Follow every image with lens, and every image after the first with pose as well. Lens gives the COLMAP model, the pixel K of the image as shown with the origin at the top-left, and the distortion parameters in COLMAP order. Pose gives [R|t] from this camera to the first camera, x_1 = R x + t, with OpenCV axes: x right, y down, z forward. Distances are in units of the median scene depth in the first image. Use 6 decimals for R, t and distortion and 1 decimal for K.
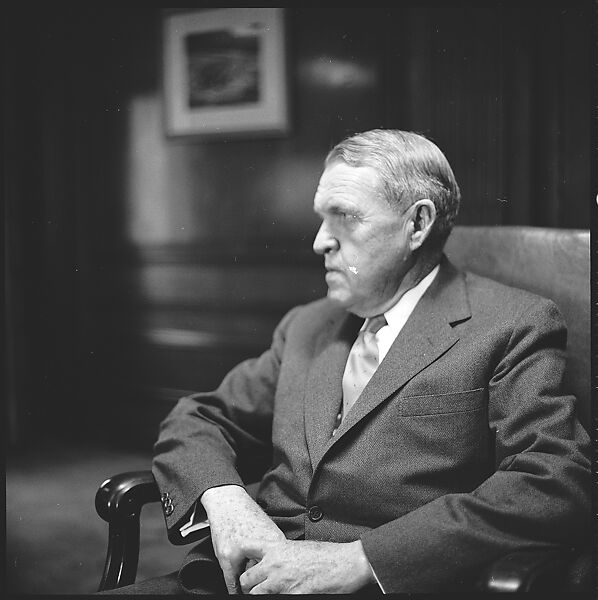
lens RADIAL K [[881.1, 0, 298.3], [0, 881.1, 301.9], [0, 0, 1]] dist [-0.029746, 0.000000]
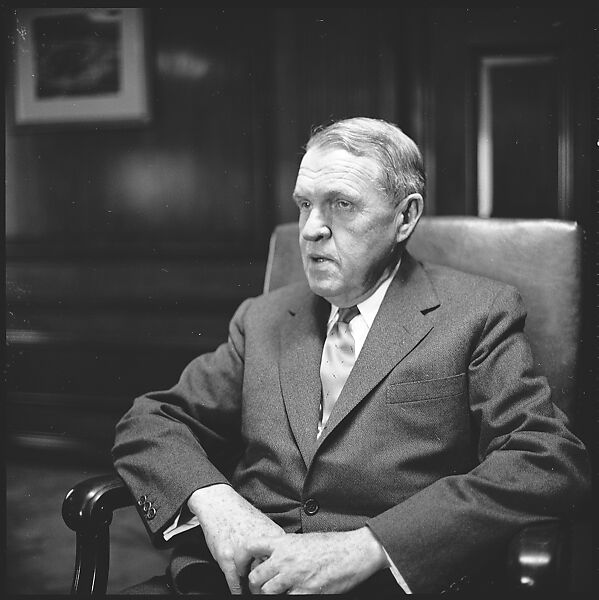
lens RADIAL K [[881.1, 0, 290.1], [0, 881.1, 315.2], [0, 0, 1]] dist [-0.029746, 0.000000]
pose [[0.976188, -0.026887, 0.215254, -0.206623], [0.022897, 0.999517, 0.021010, 0.004462], [-0.215715, -0.015581, 0.976332, 0.040658]]
